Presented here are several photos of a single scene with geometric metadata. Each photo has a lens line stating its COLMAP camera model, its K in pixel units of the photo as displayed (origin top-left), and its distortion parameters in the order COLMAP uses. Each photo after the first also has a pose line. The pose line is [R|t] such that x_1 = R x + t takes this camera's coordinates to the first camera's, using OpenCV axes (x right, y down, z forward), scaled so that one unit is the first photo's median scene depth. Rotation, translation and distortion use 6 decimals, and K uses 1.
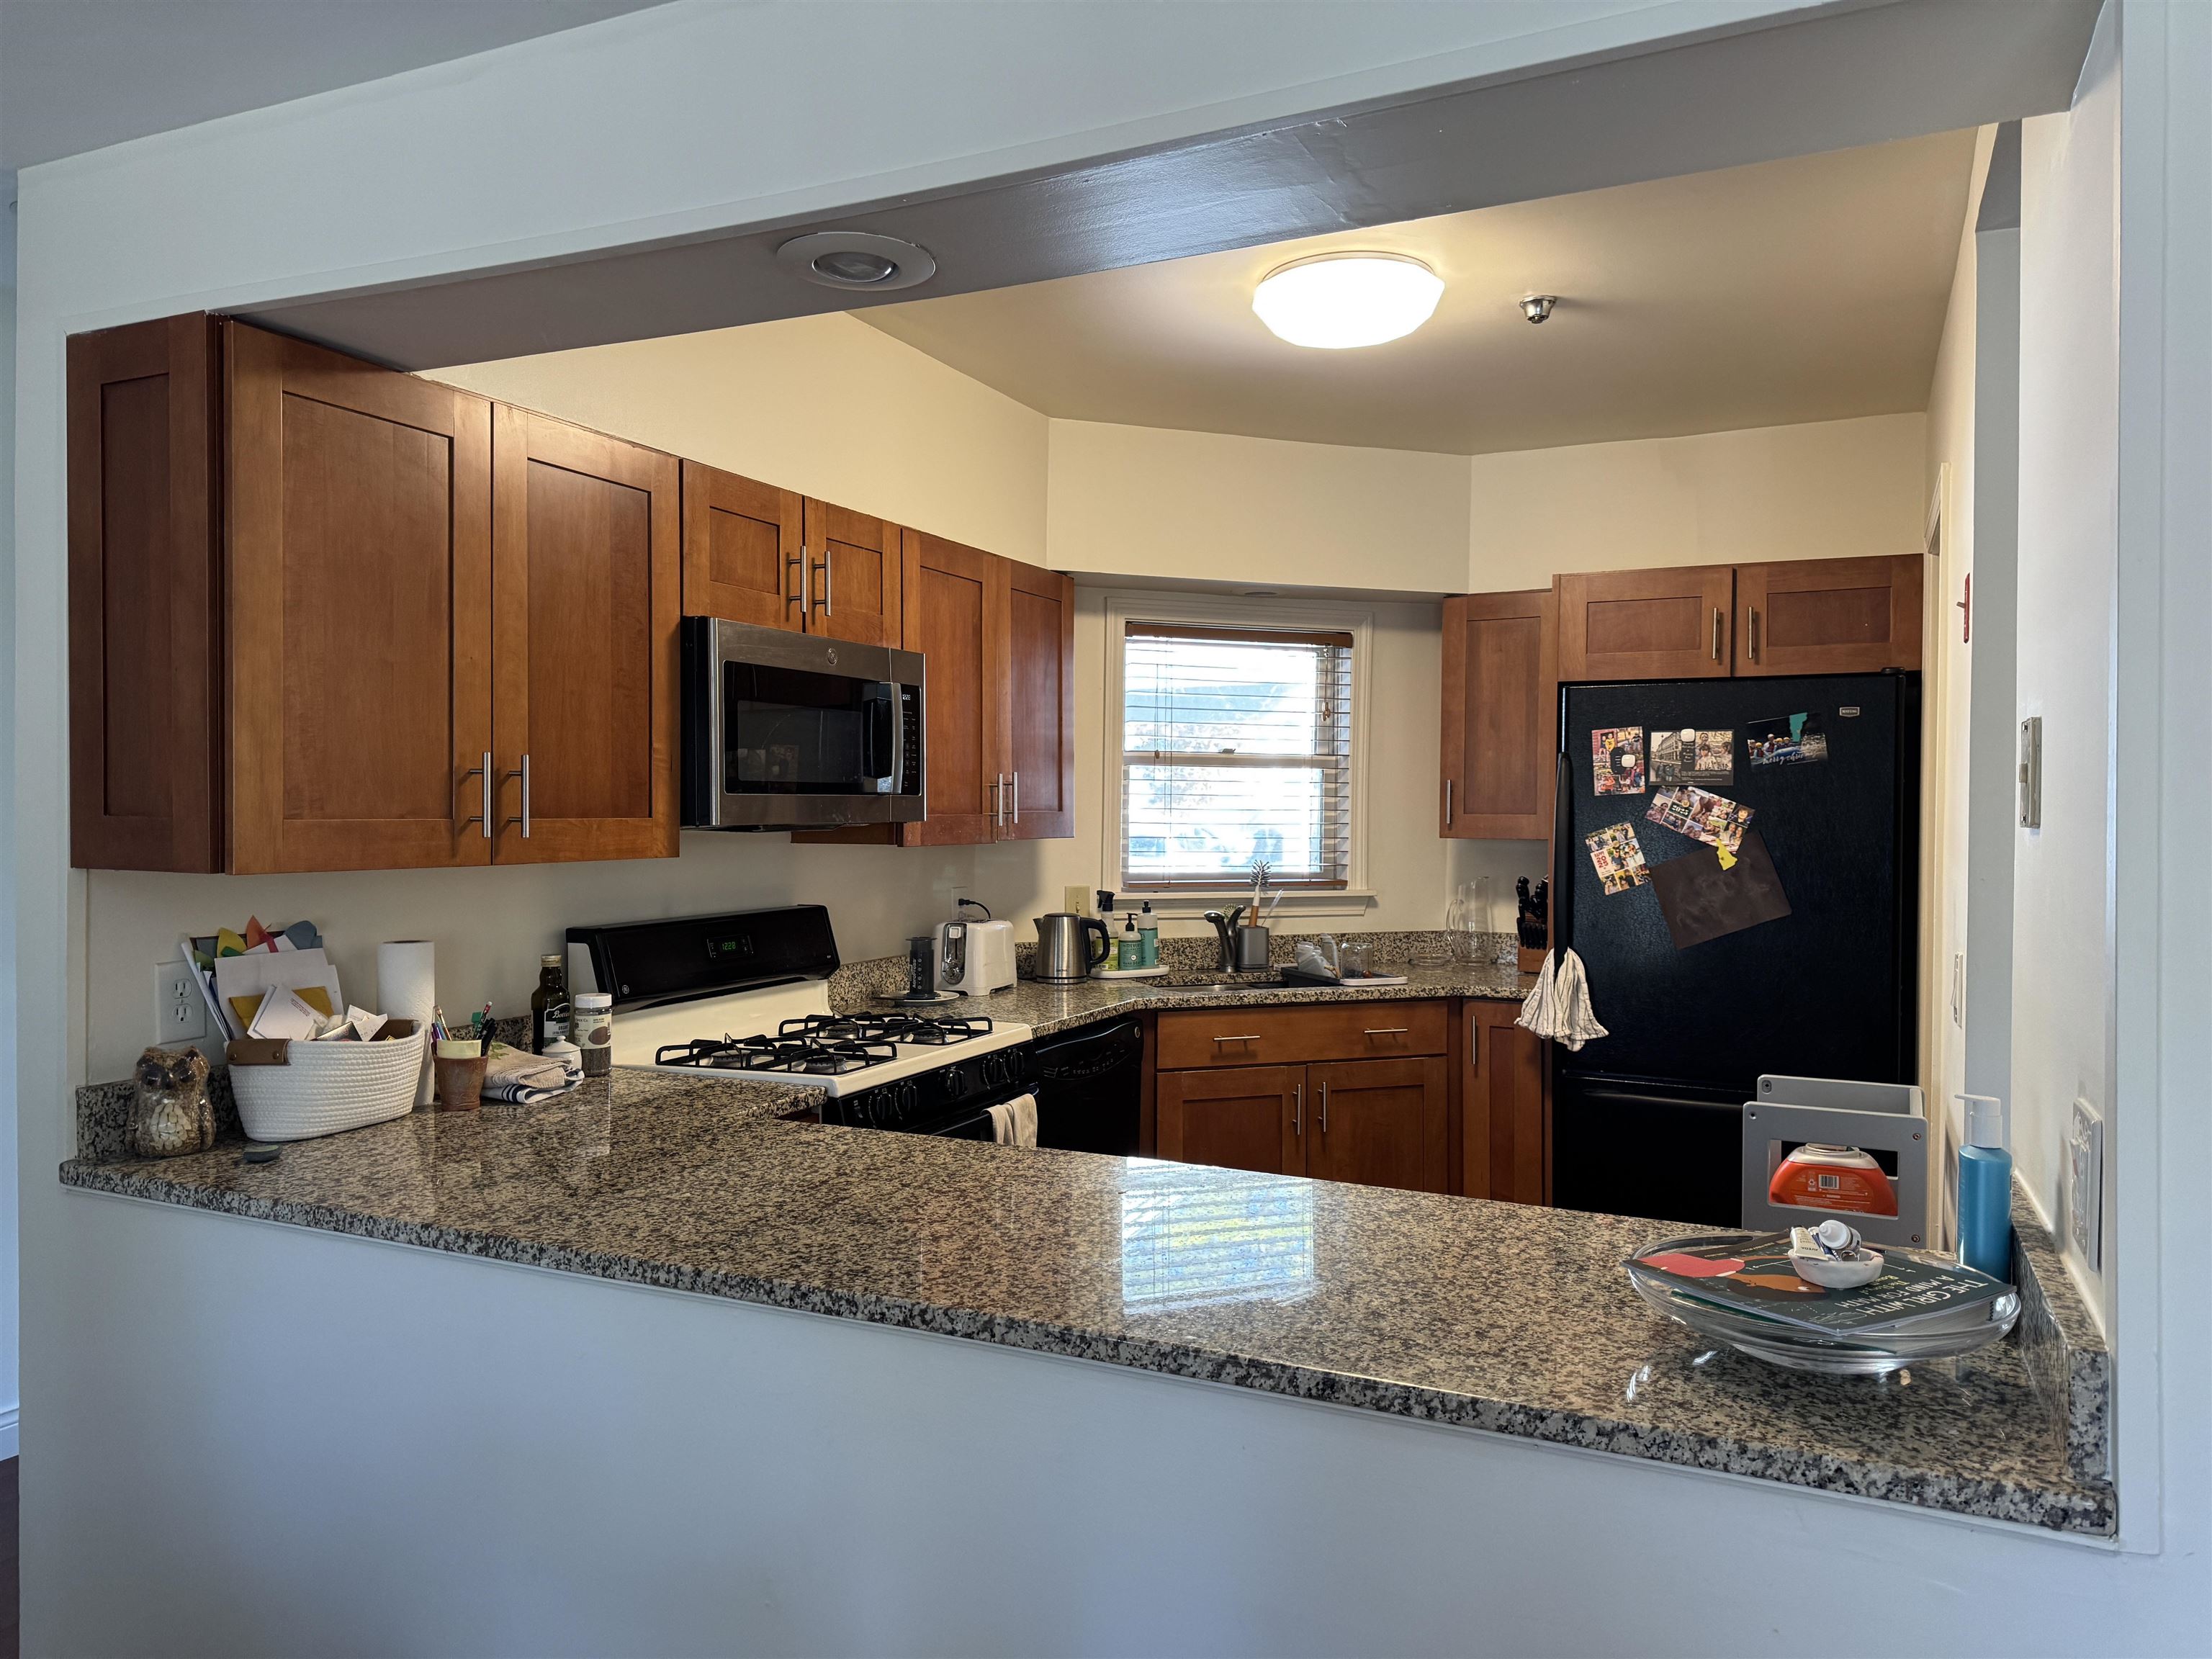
lens RADIAL K [[1568.1, 0, 1100.3], [0, 1568.1, 835.3], [0, 0, 1]] dist [0.011579, 0.000397]
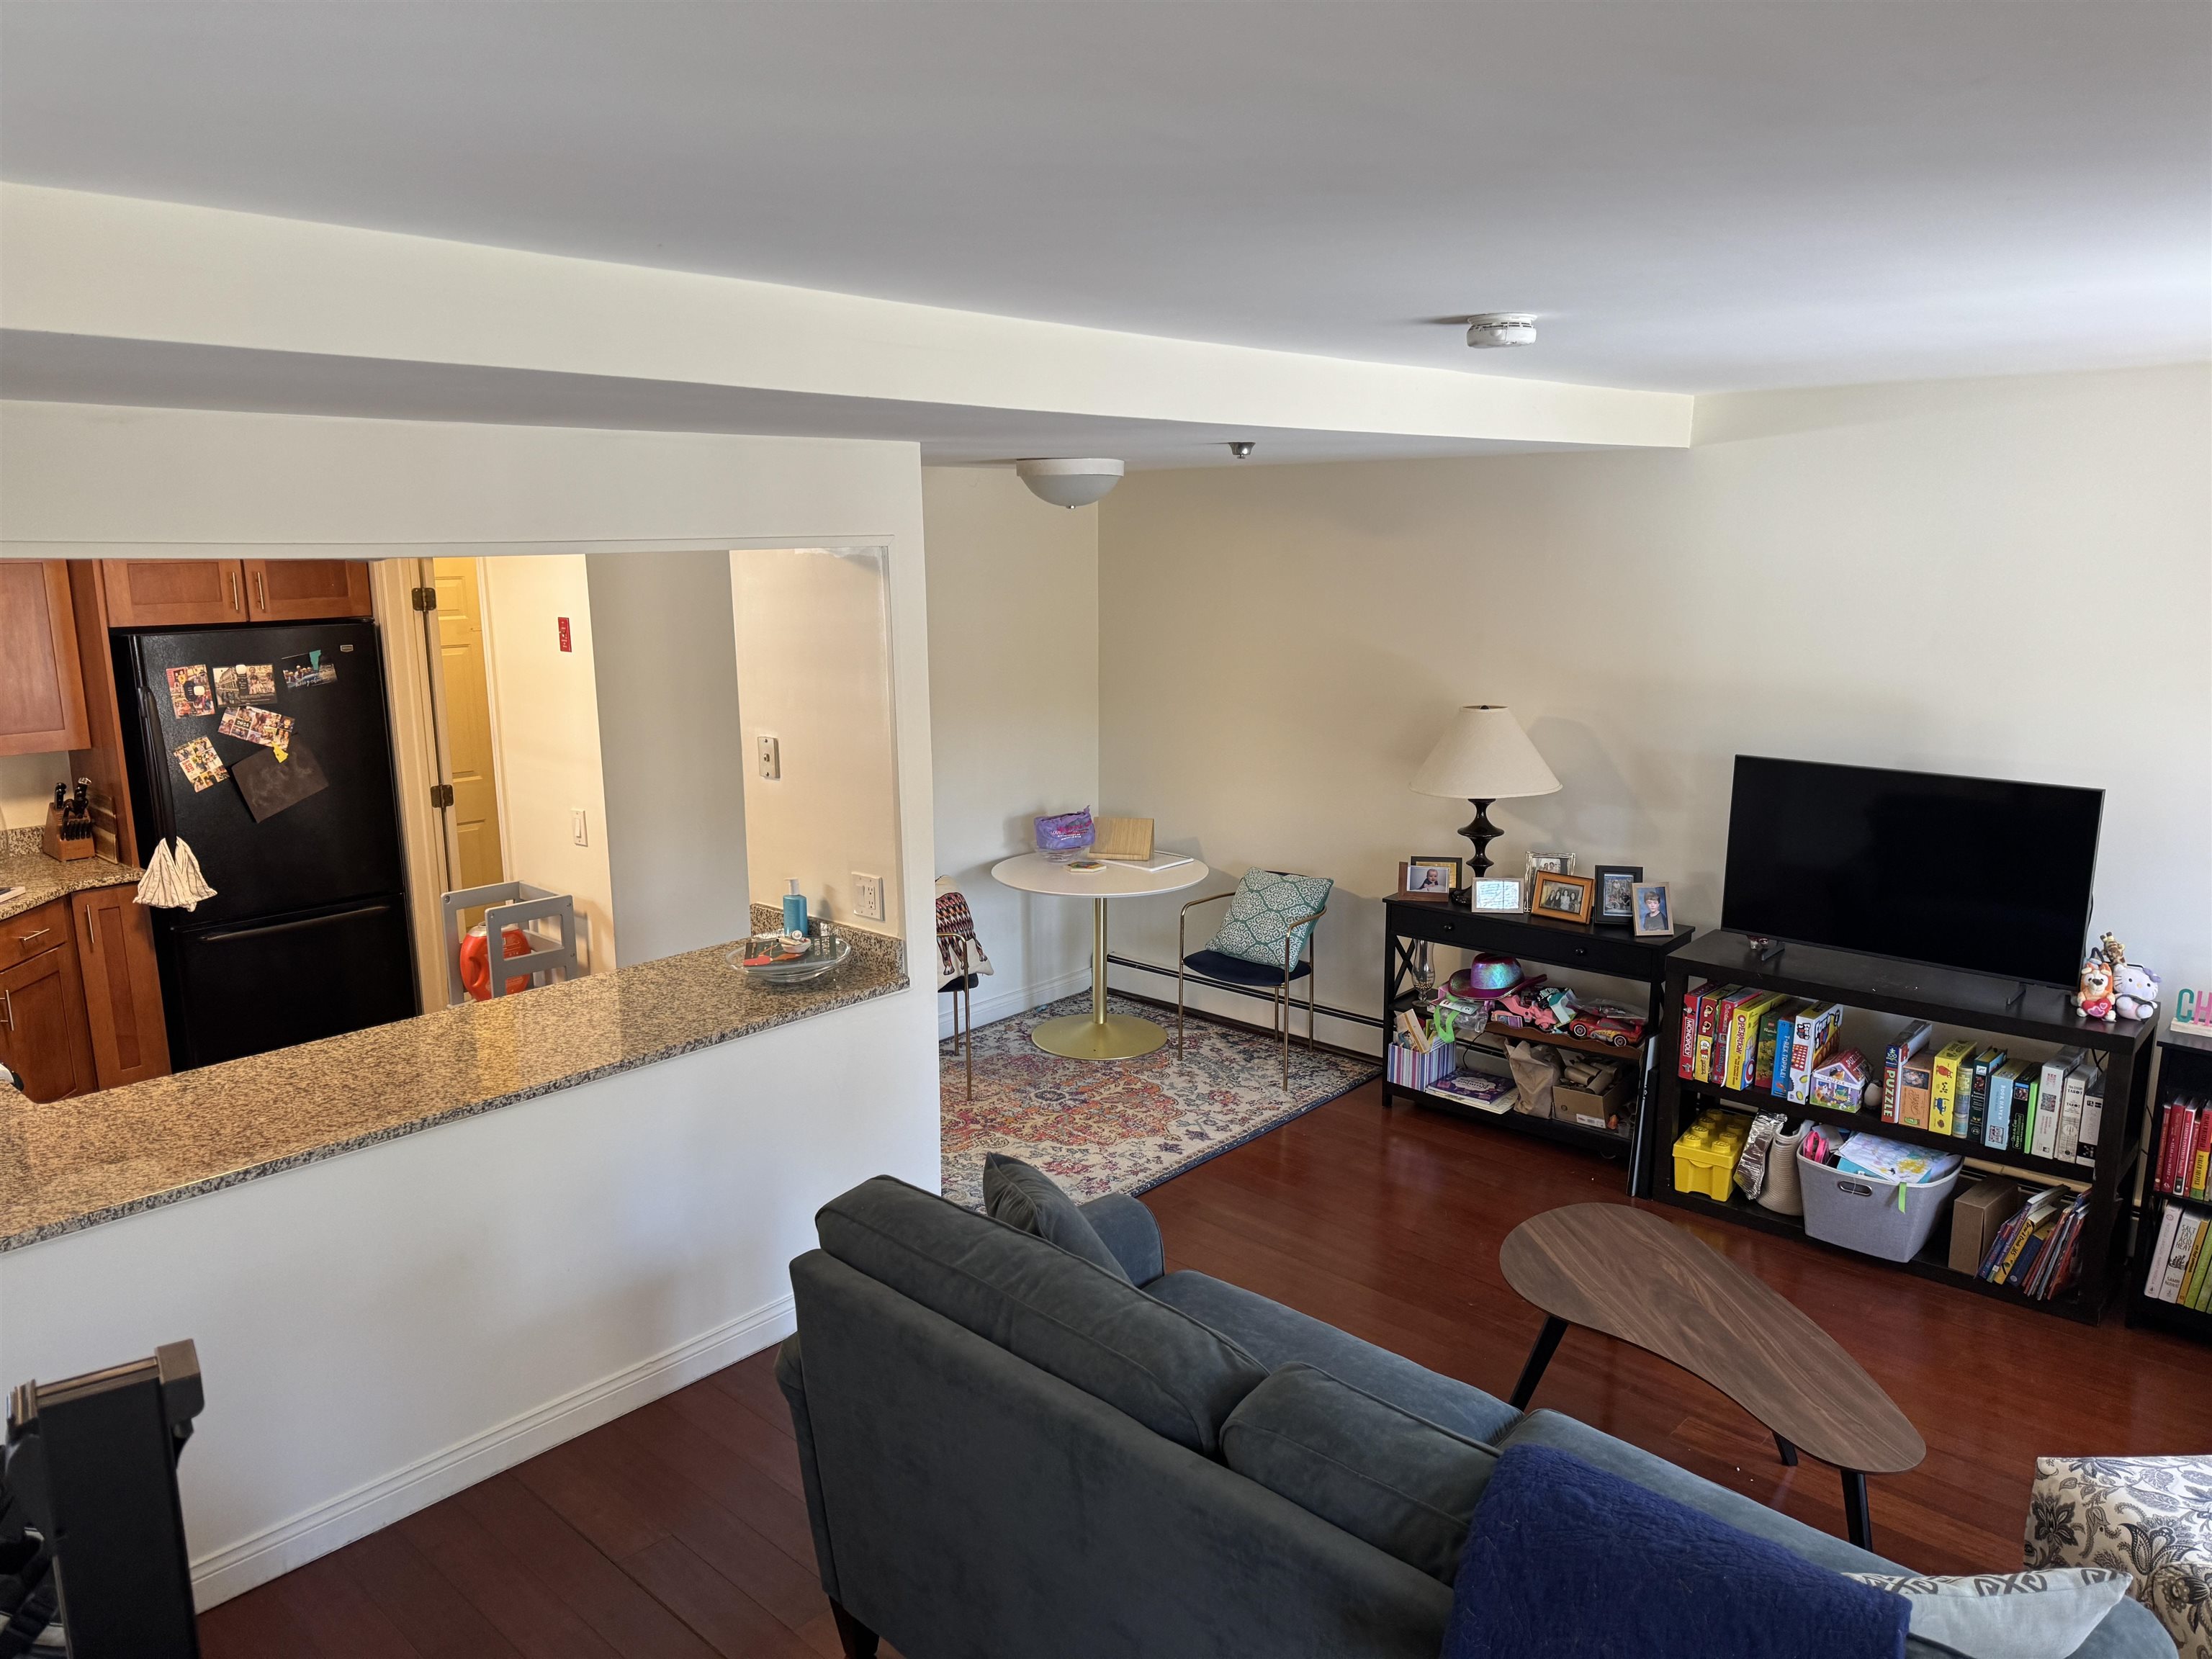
lens RADIAL K [[1568.1, 0, 1103.8], [0, 1568.1, 832.6], [0, 0, 1]] dist [0.011579, 0.000397]
pose [[0.268574, -0.190307, 0.944273, -0.750825], [0.024469, 0.981321, 0.190814, -0.167002], [-0.962948, -0.028142, 0.268214, -0.105478]]
